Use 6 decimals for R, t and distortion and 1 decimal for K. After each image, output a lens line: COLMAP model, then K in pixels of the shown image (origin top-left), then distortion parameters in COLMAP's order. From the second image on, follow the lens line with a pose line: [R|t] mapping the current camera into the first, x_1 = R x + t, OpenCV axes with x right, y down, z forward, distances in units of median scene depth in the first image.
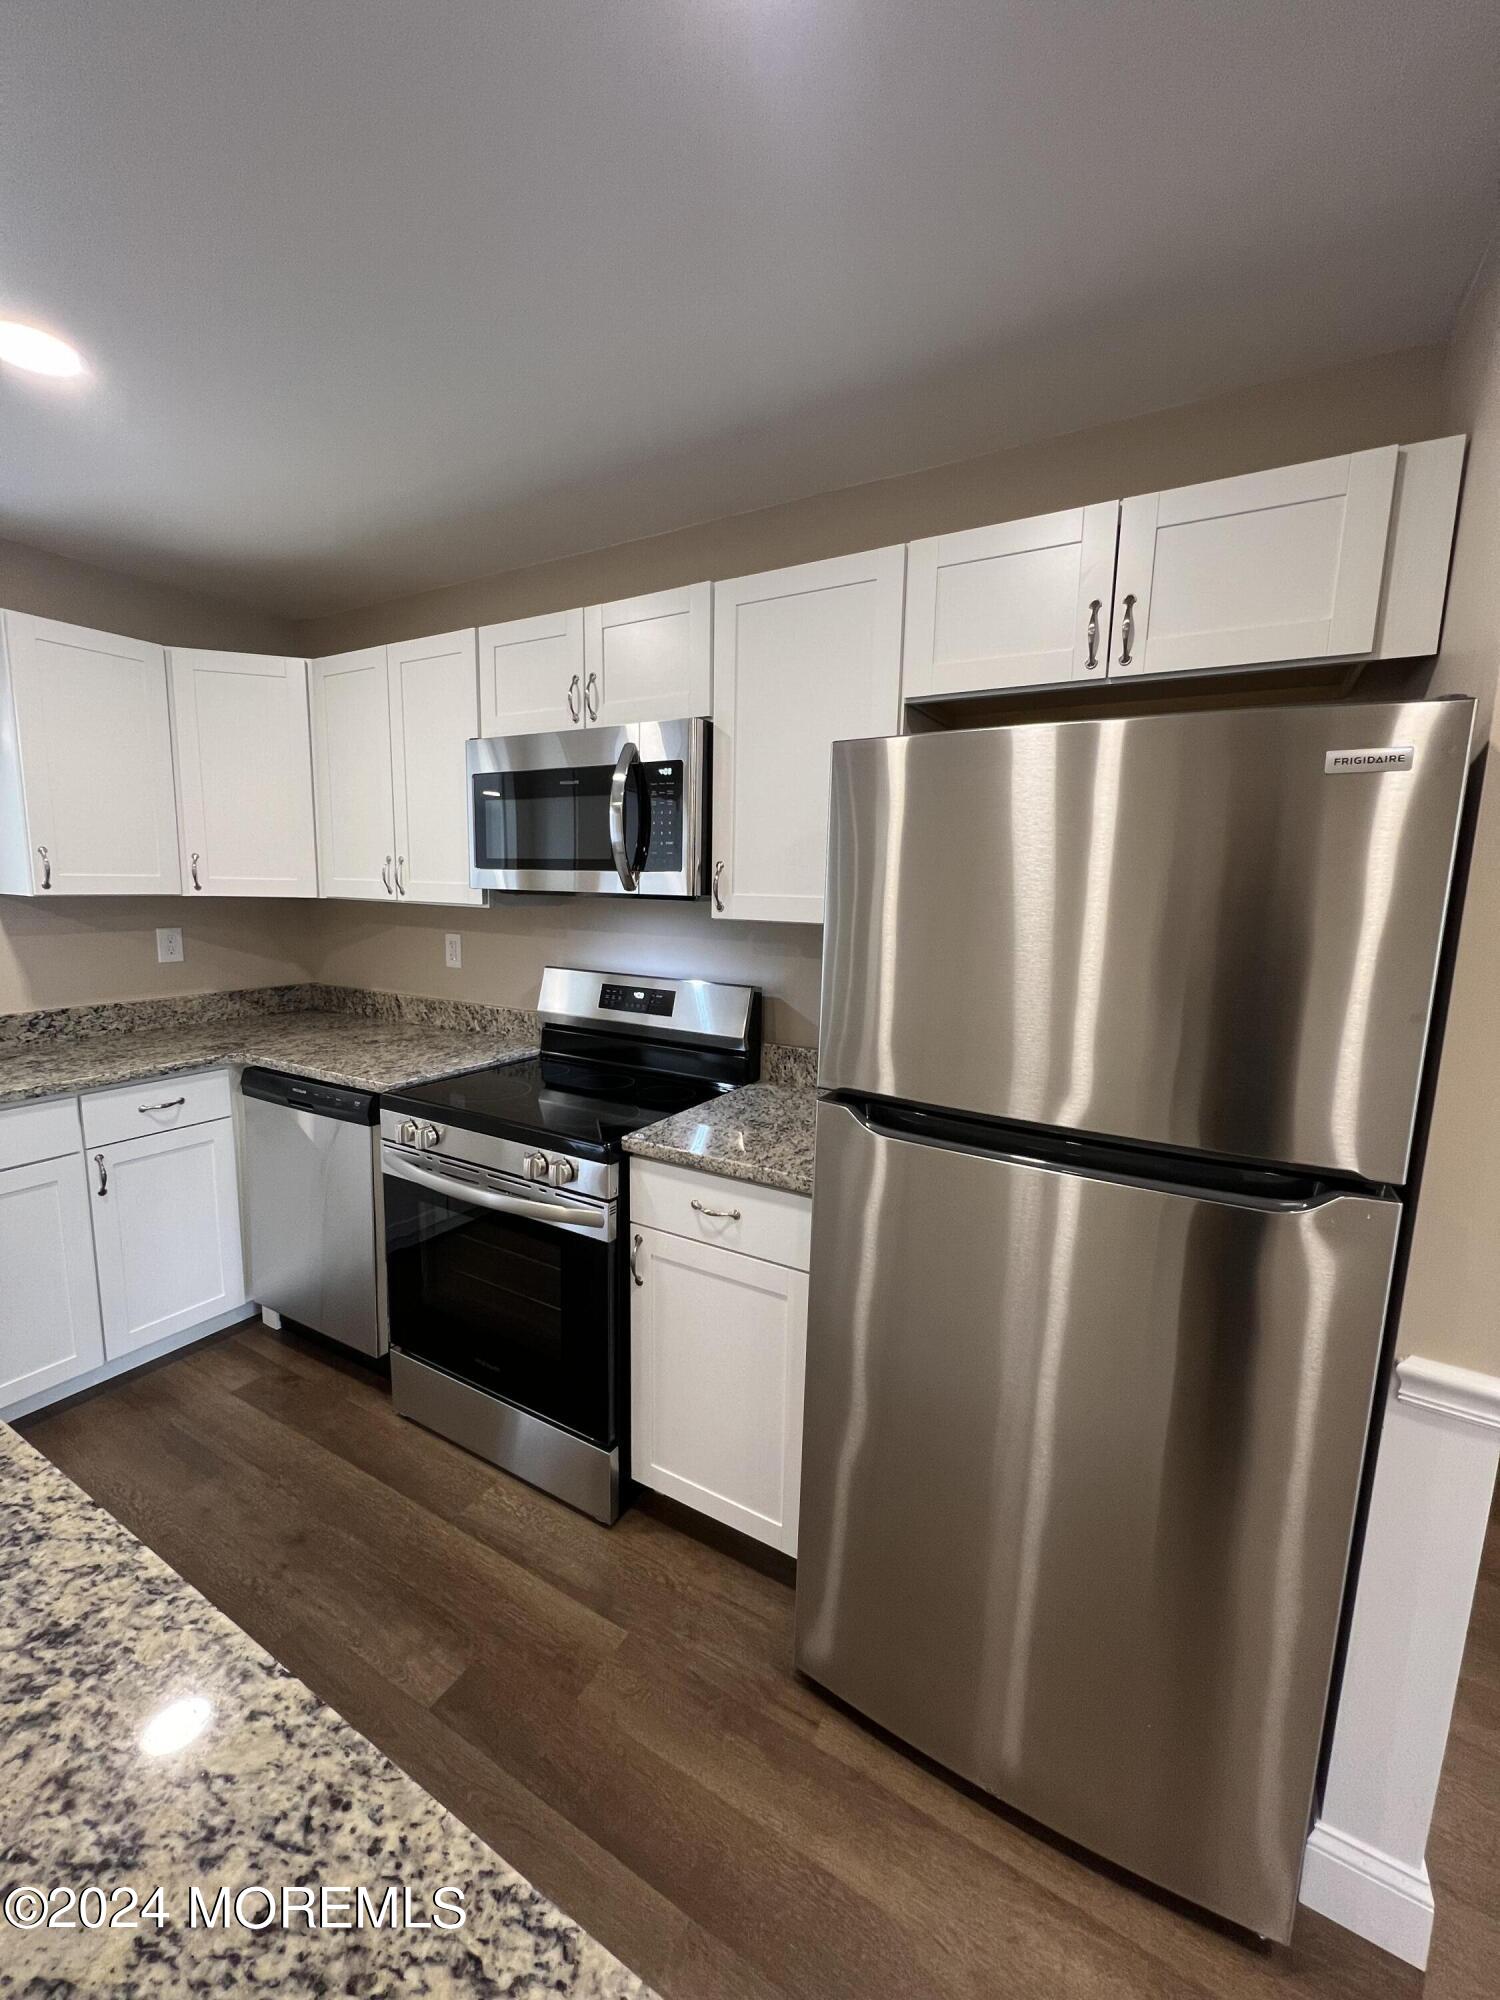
lens RADIAL K [[799.2, 0, 744.1], [0, 799.2, 996.8], [0, 0, 1]] dist [-0.001303, 0.000172]
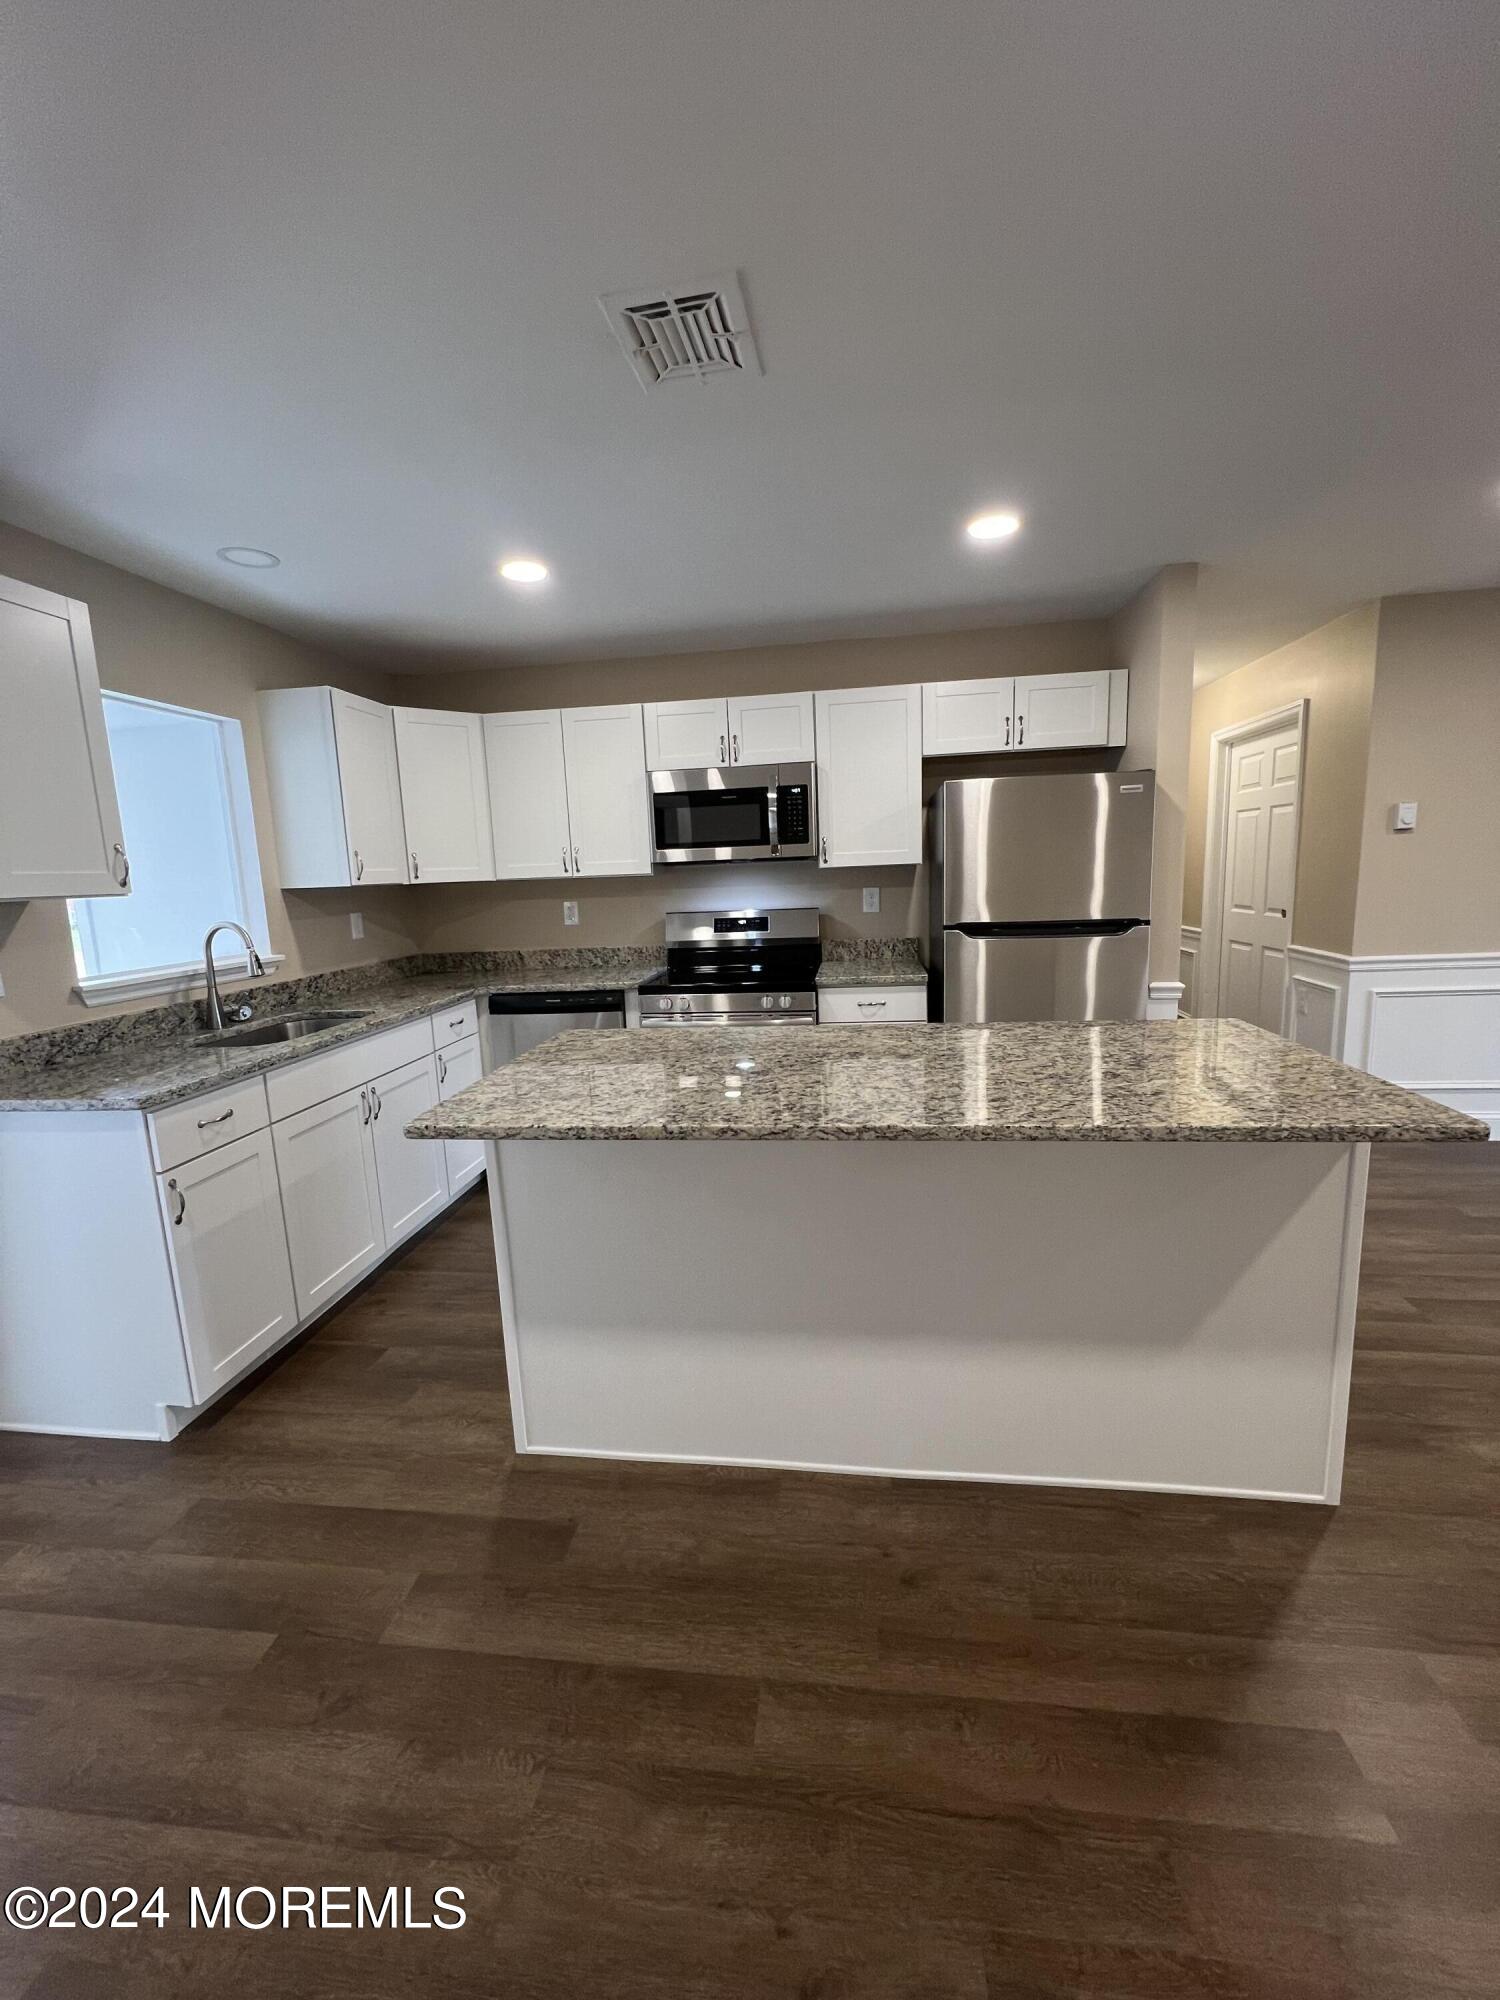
lens RADIAL K [[799.2, 0, 746.1], [0, 799.2, 997.0], [0, 0, 1]] dist [-0.001303, 0.000172]
pose [[0.921112, -0.119334, 0.370557, -0.771062], [0.115715, 0.992765, 0.032069, 0.102383], [-0.371703, 0.013340, 0.928256, -0.560237]]
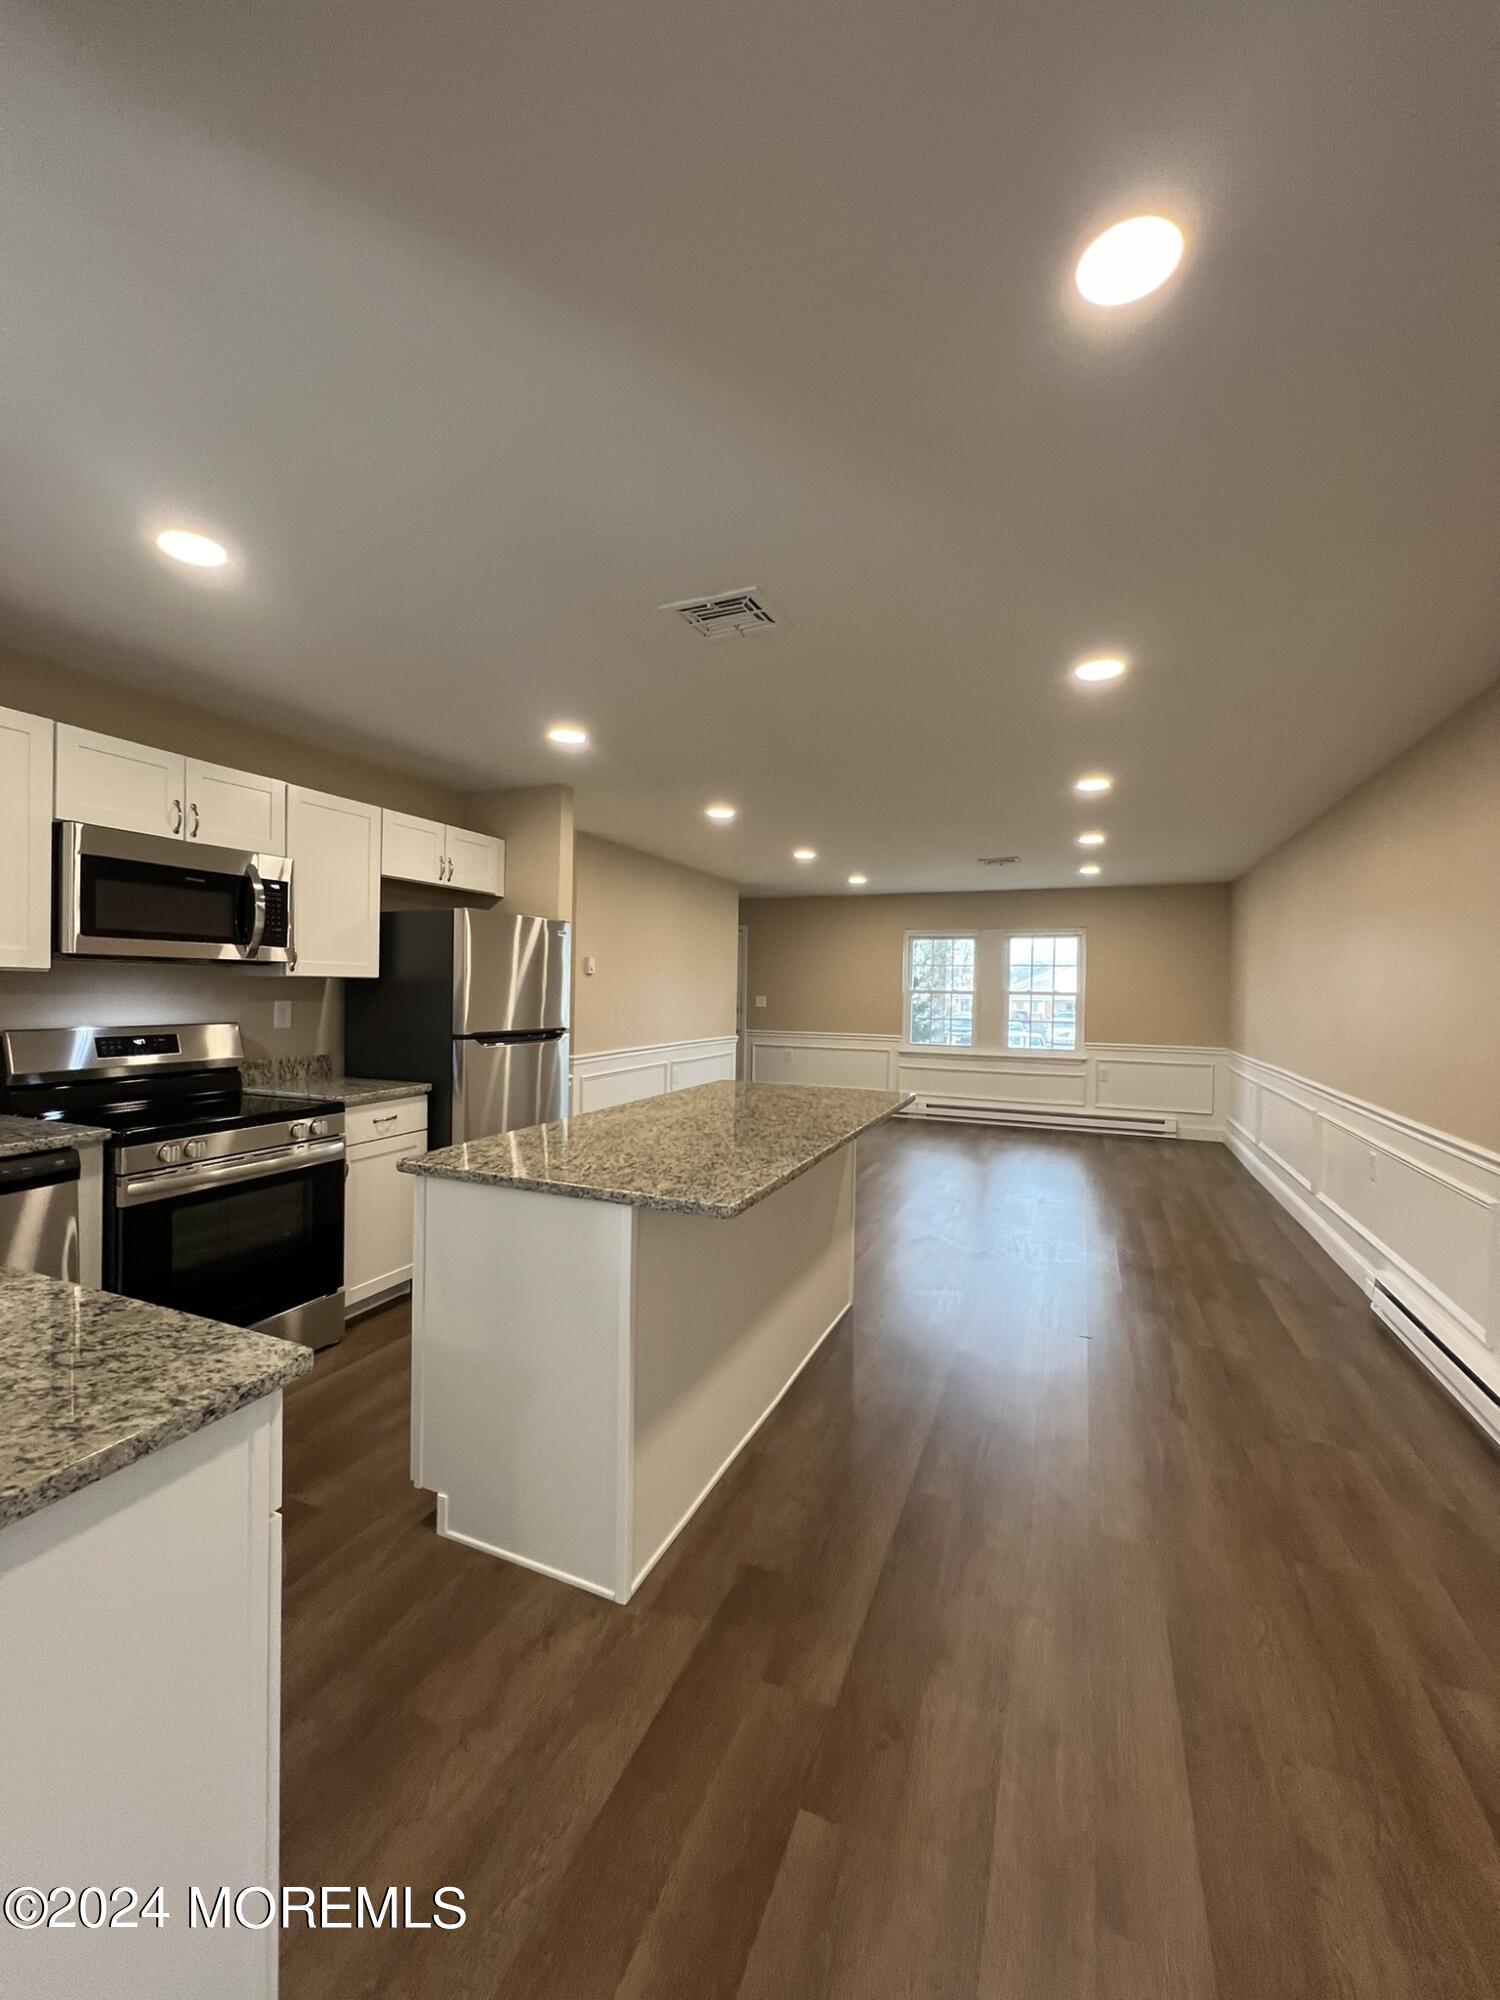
lens RADIAL K [[799.2, 0, 746.4], [0, 799.2, 993.9], [0, 0, 1]] dist [-0.001303, 0.000172]
pose [[-0.127256, -0.031386, 0.991373, -1.485404], [0.123835, 0.991176, 0.047276, -0.017138], [-0.984109, 0.128783, -0.122247, 0.221073]]
